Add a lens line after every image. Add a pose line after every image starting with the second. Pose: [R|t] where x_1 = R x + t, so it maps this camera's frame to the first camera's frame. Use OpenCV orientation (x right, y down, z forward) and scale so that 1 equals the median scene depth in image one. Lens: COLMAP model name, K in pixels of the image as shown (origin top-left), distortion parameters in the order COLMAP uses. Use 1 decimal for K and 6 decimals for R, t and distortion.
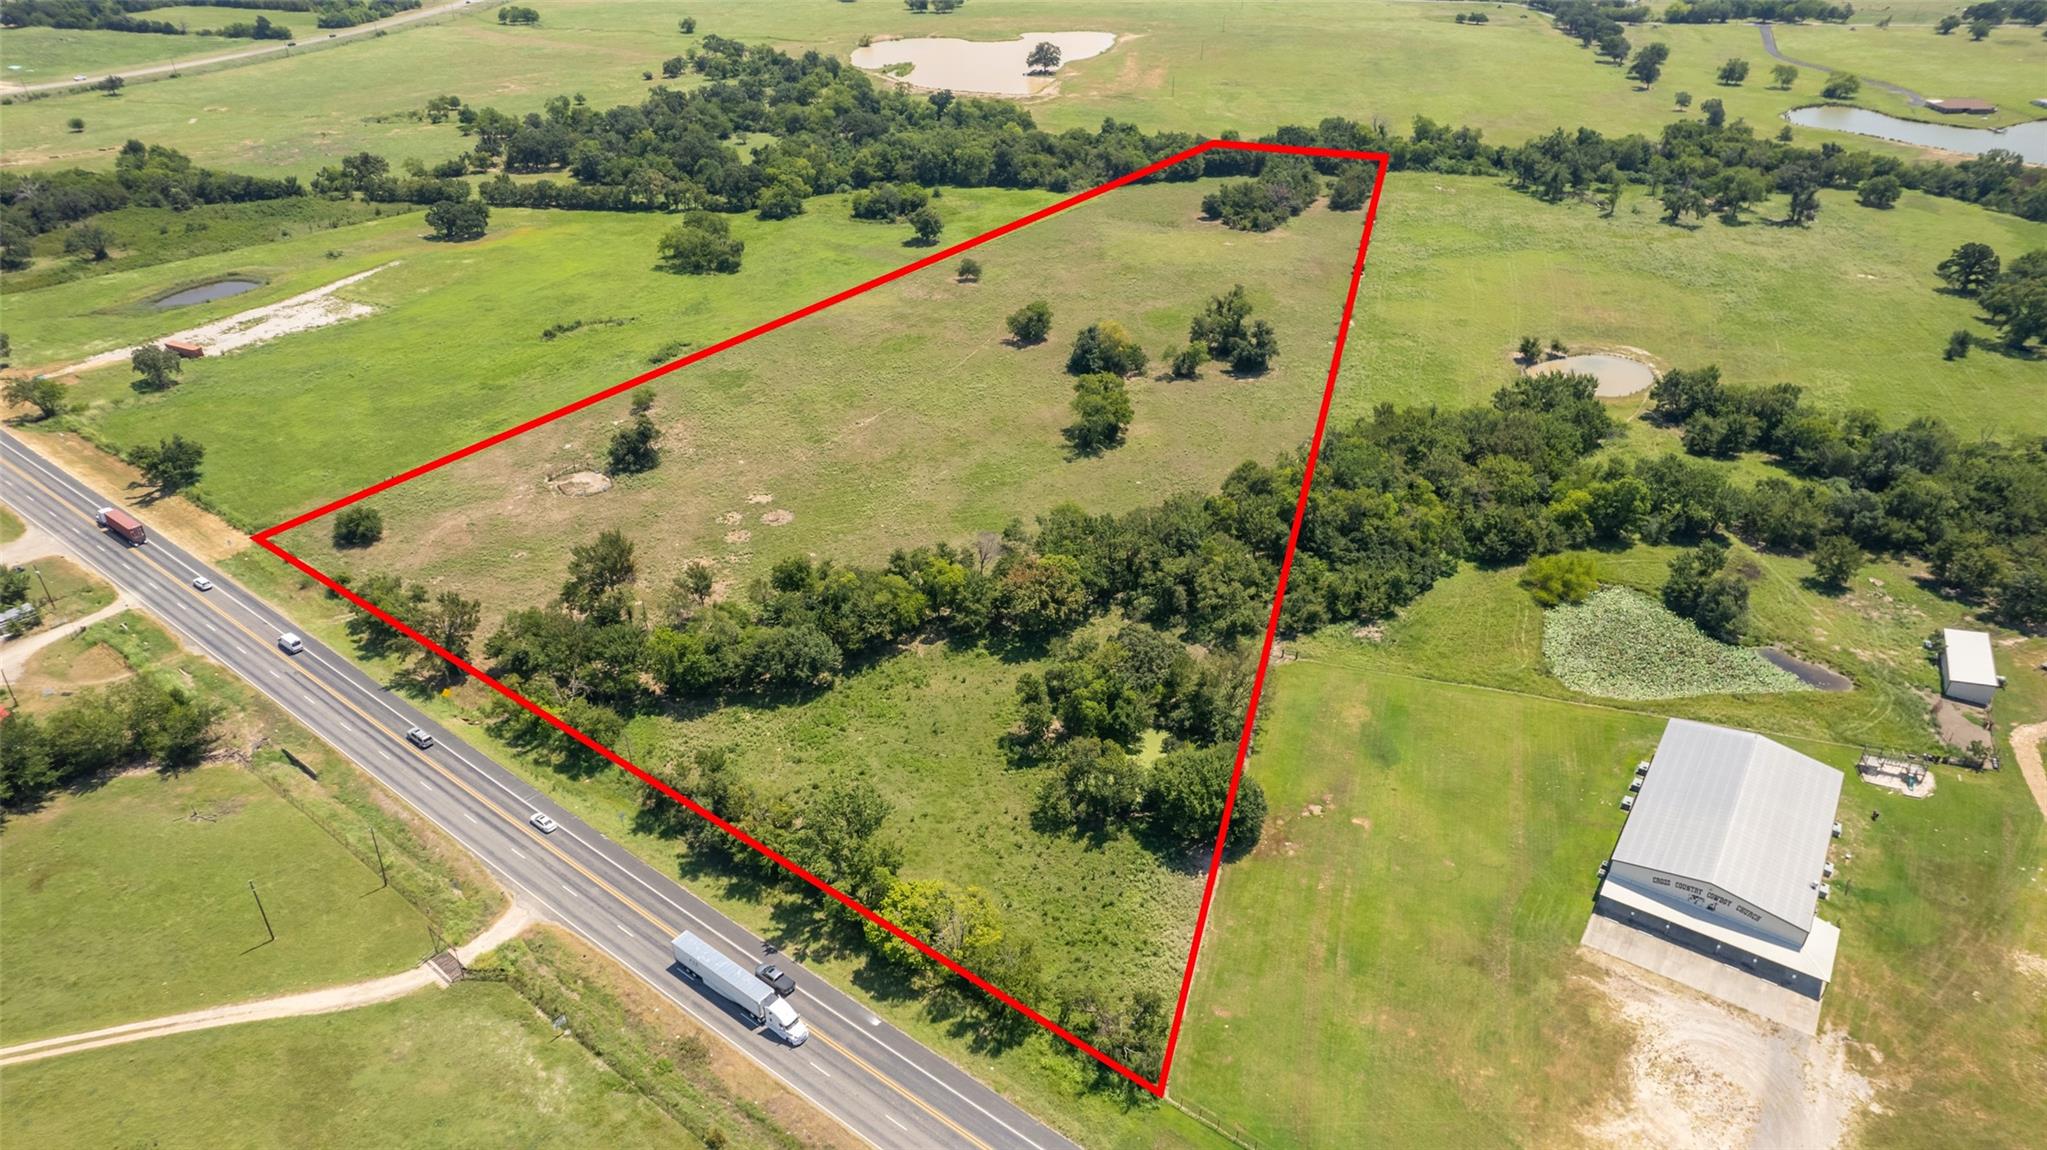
lens RADIAL K [[1308.5, 0, 1030.3], [0, 1308.5, 581.4], [0, 0, 1]] dist [-0.081473, 0.075893]
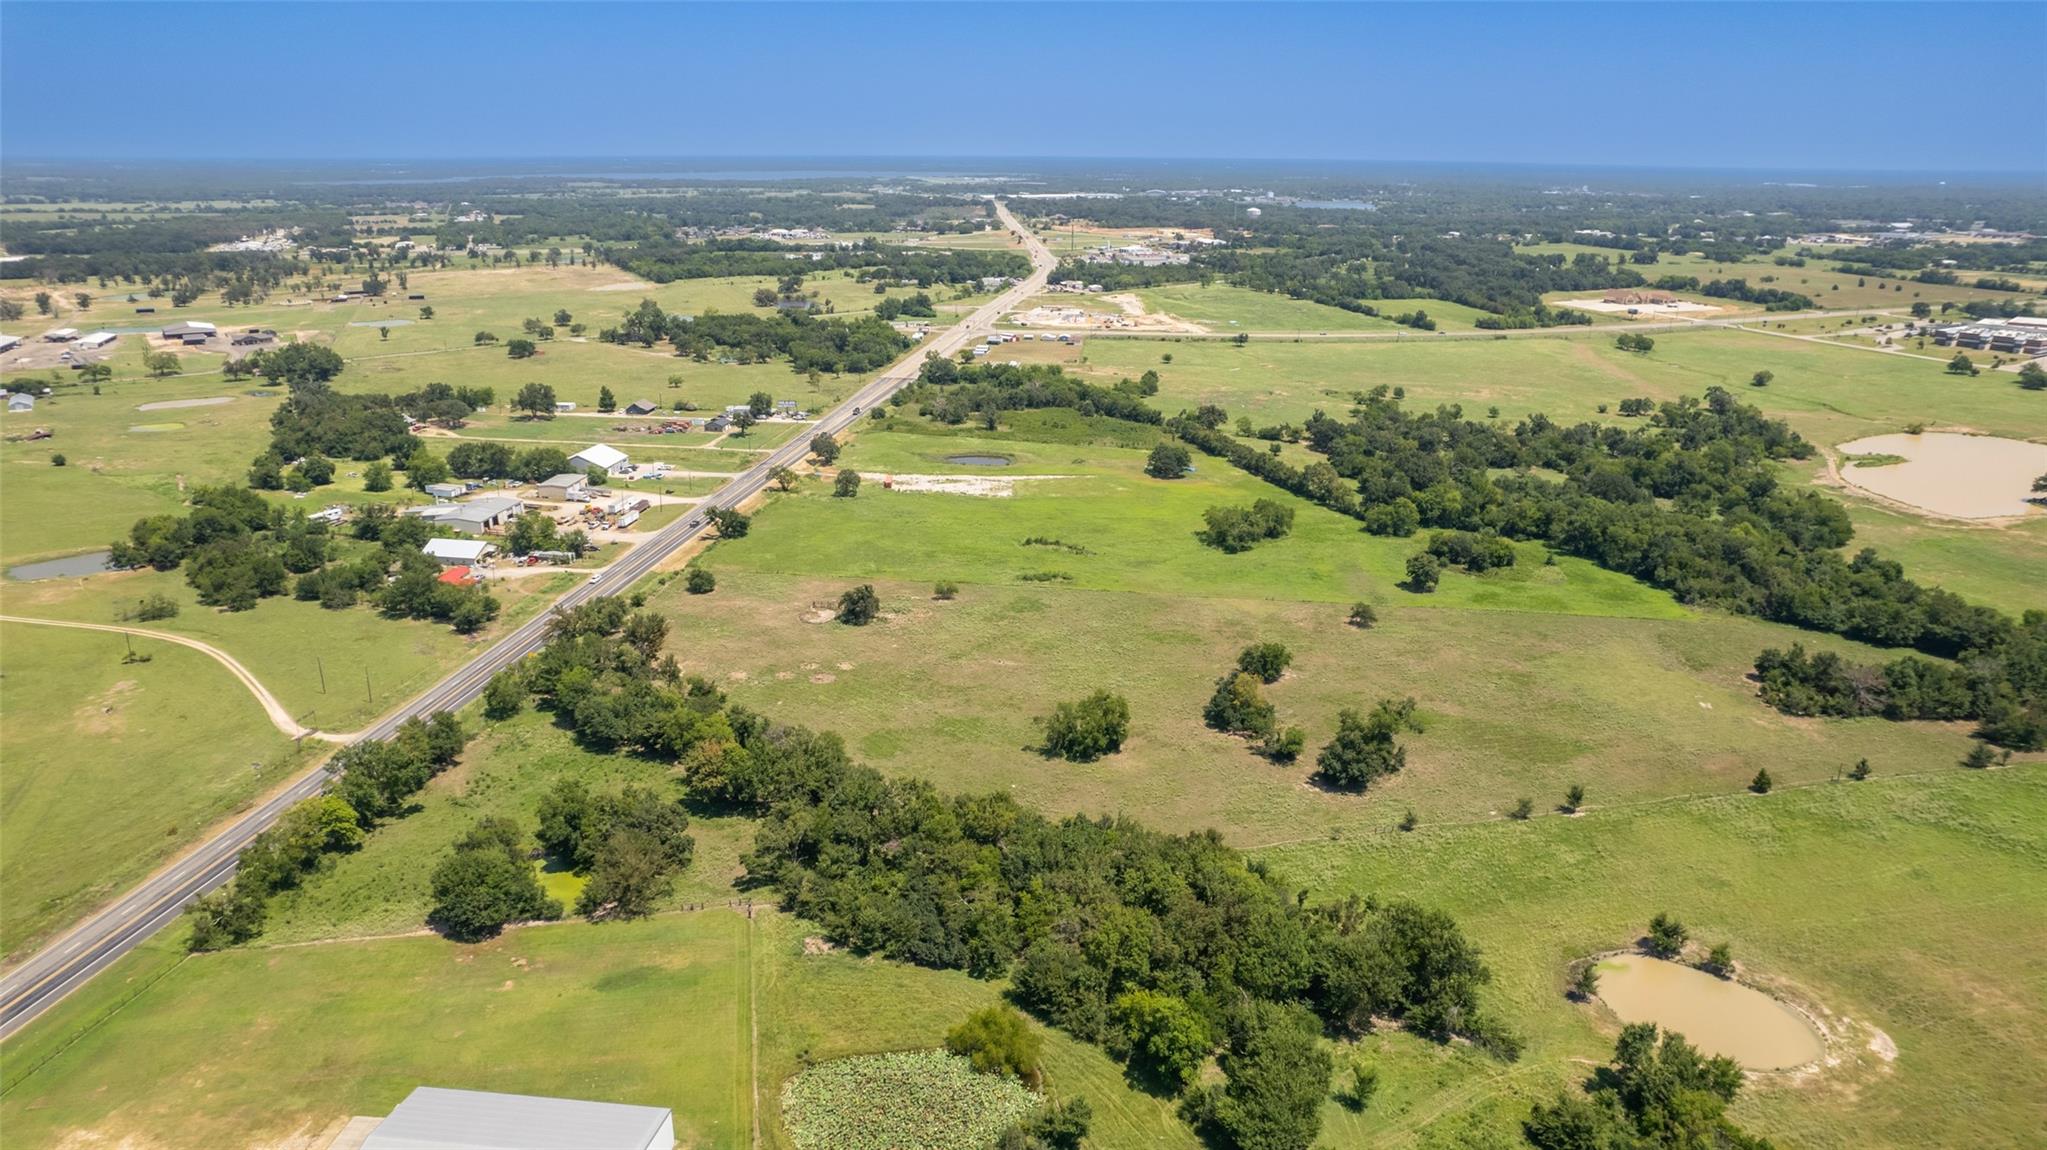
lens RADIAL K [[1308.5, 0, 1030.3], [0, 1308.5, 581.4], [0, 0, 1]] dist [-0.081473, 0.075893]
pose [[0.481320, 0.286681, -0.828339, 1.166864], [-0.462462, 0.885831, 0.037858, -0.344302], [0.744621, 0.364853, 0.558947, 0.507261]]
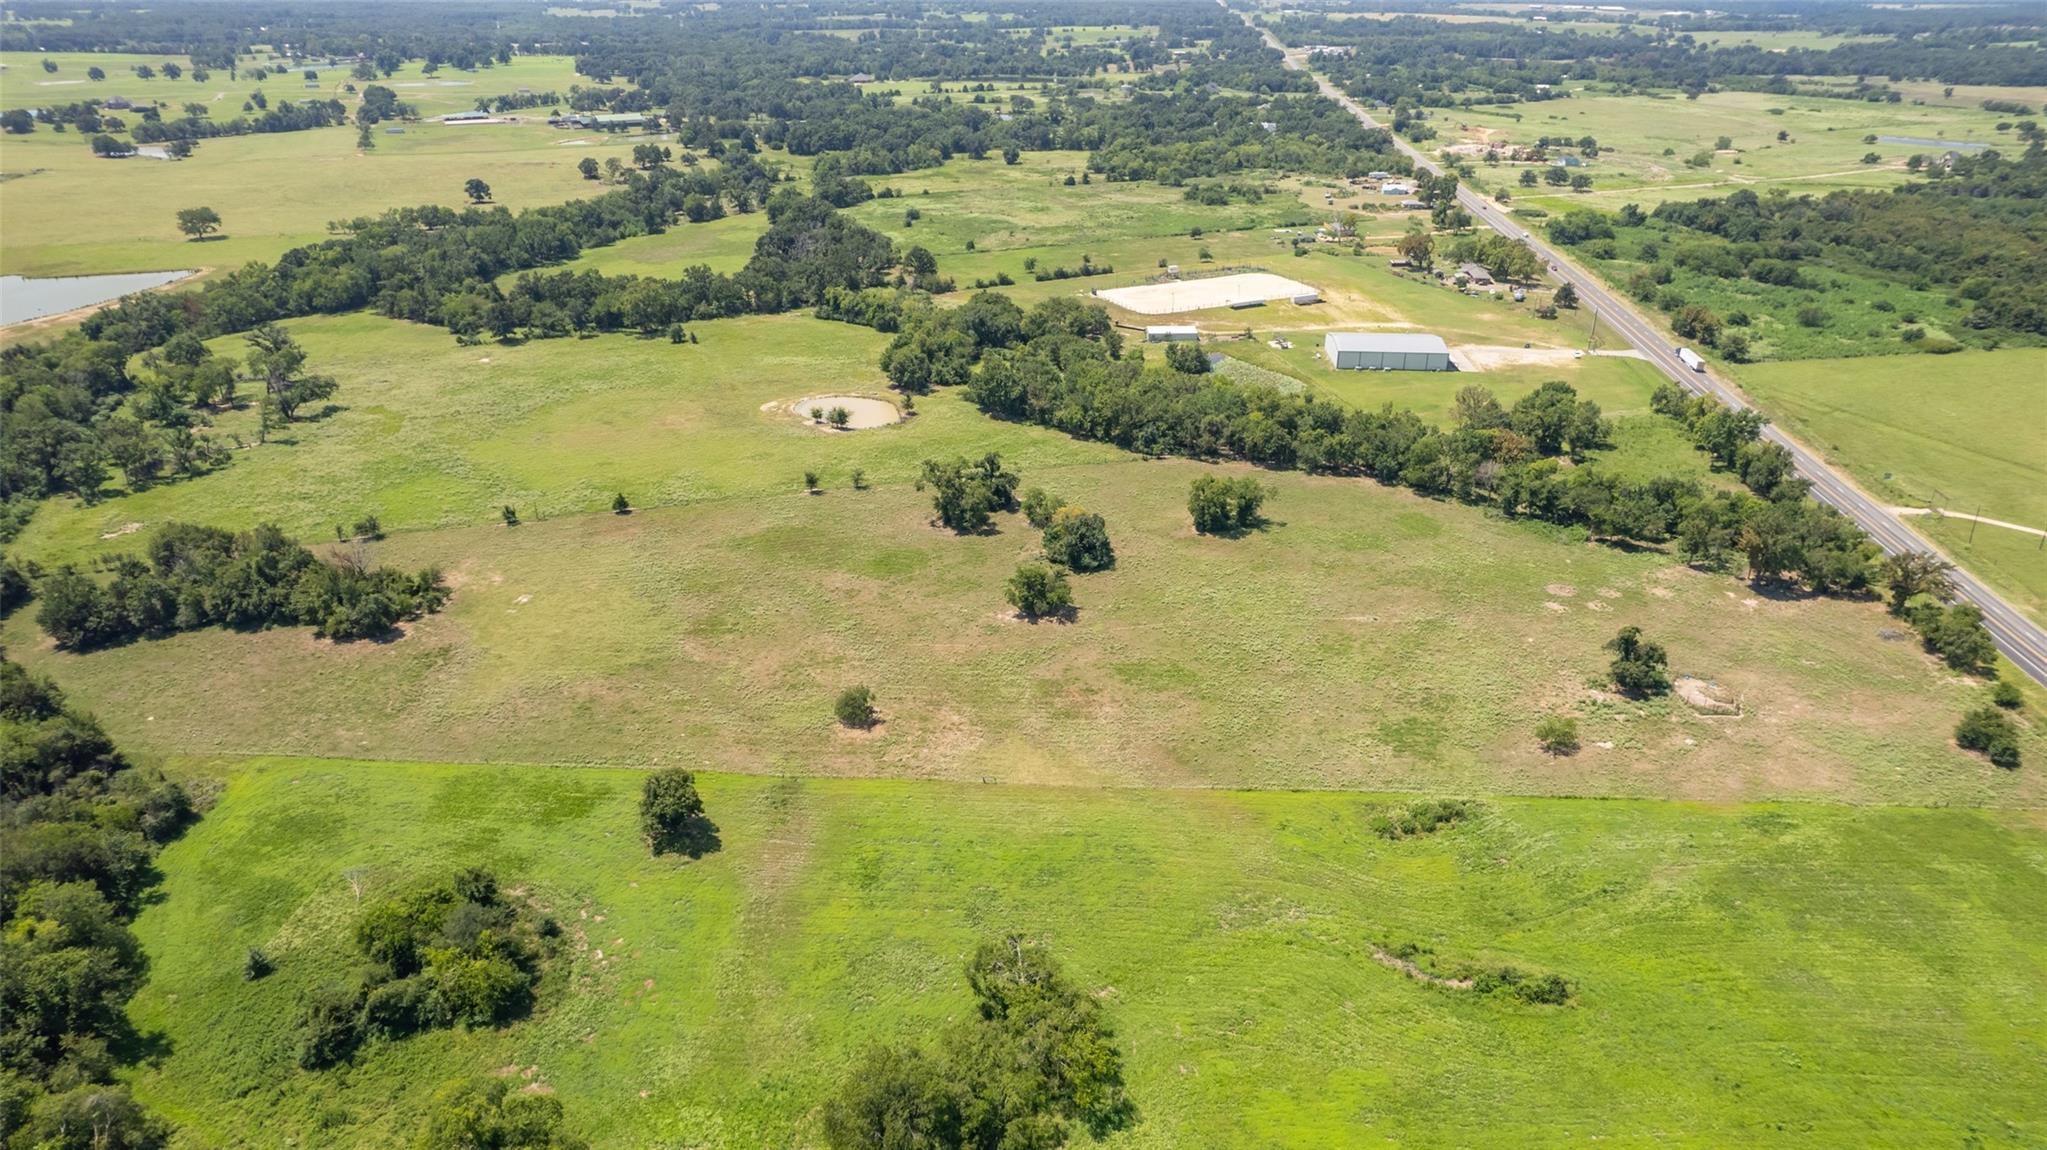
lens RADIAL K [[1308.5, 0, 1030.3], [0, 1308.5, 581.4], [0, 0, 1]] dist [-0.081473, 0.075893]
pose [[-0.529682, -0.367099, 0.764640, -0.973084], [0.436134, 0.655310, 0.616730, -1.133009], [-0.727477, 0.660157, -0.187002, 1.898138]]
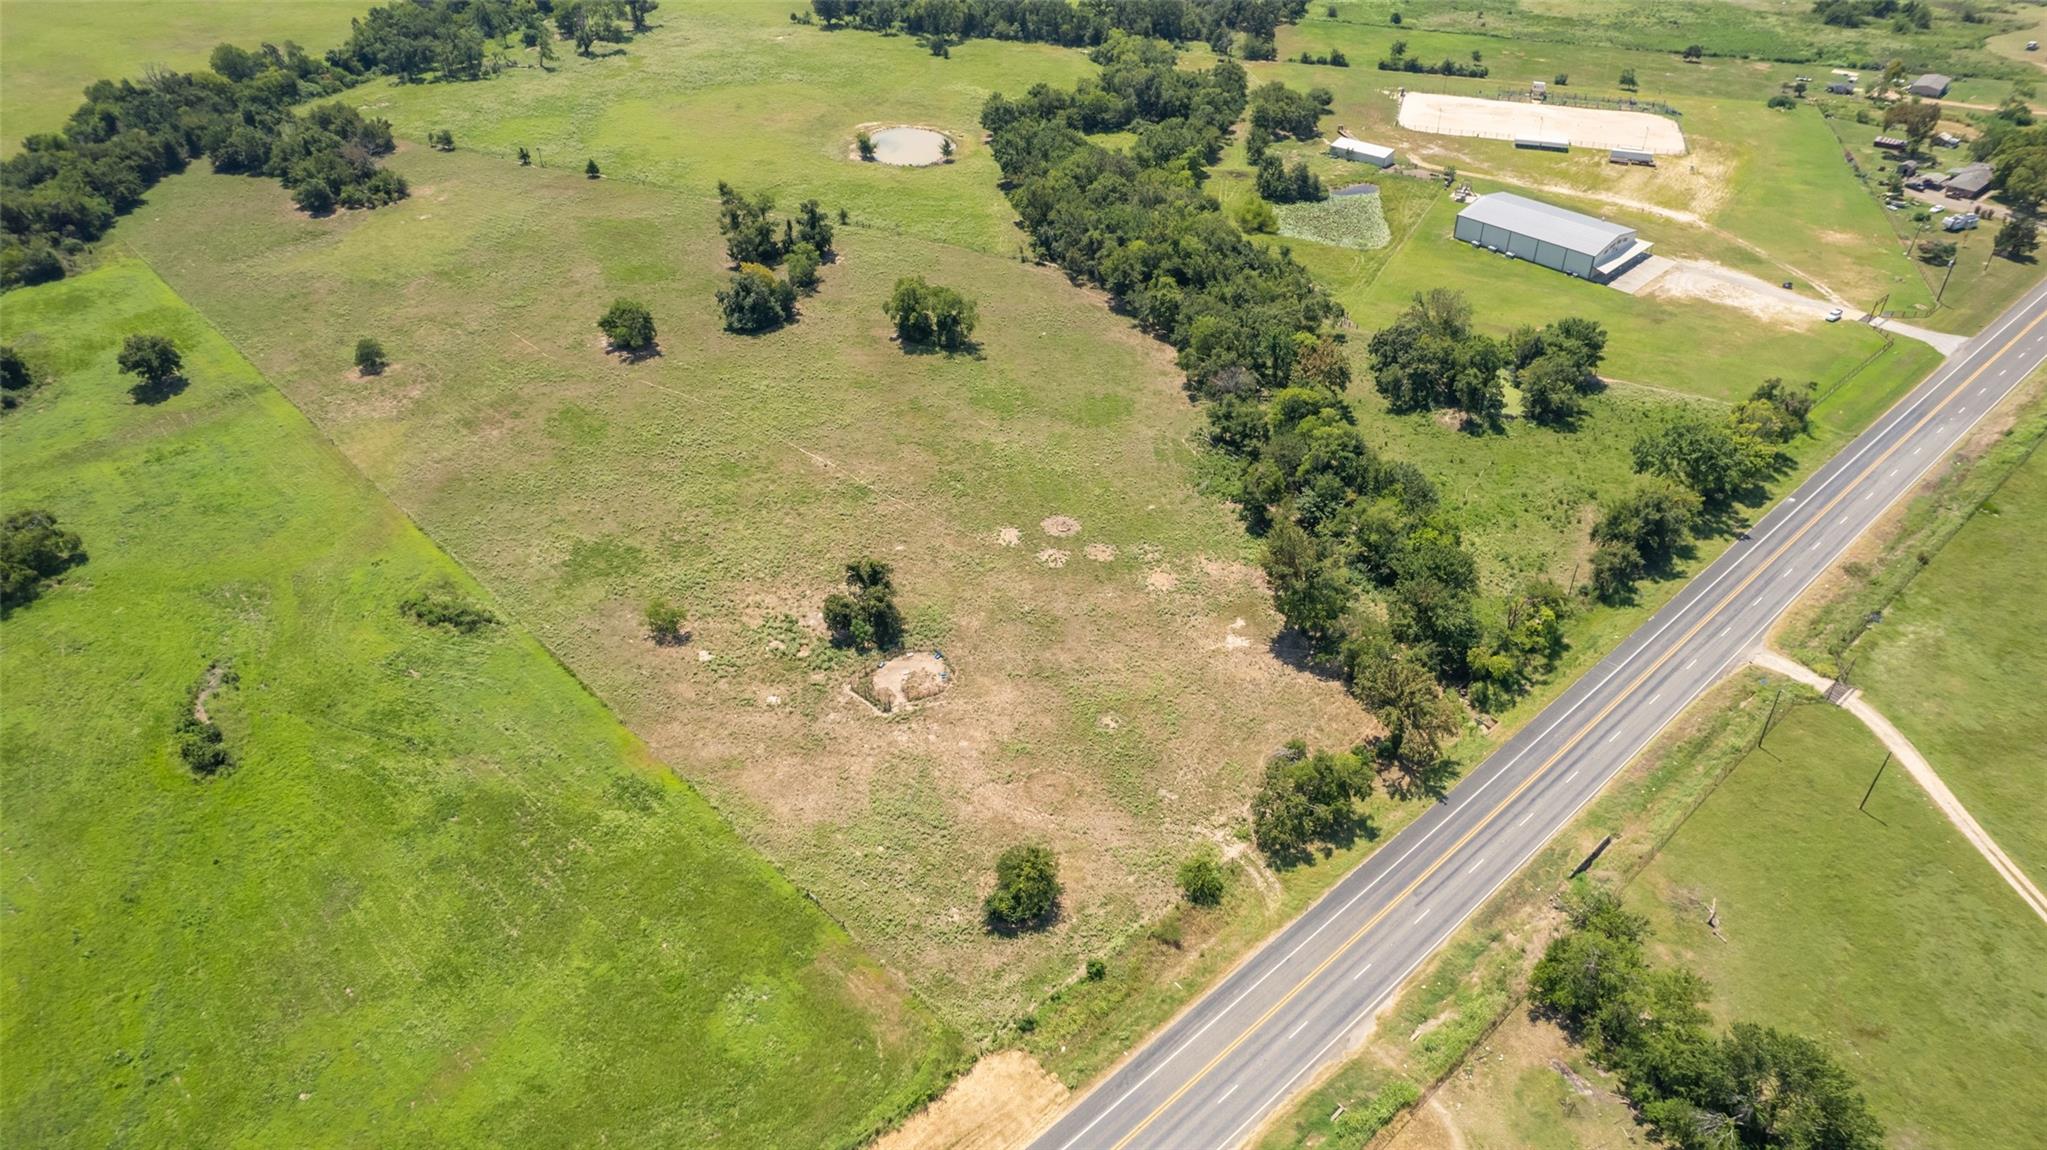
lens RADIAL K [[1308.5, 0, 1030.3], [0, 1308.5, 581.4], [0, 0, 1]] dist [-0.081473, 0.075893]
pose [[0.185031, -0.579989, 0.793333, -1.114747], [0.504346, 0.748896, 0.429873, -0.495806], [-0.843445, 0.320574, 0.431084, 0.832053]]
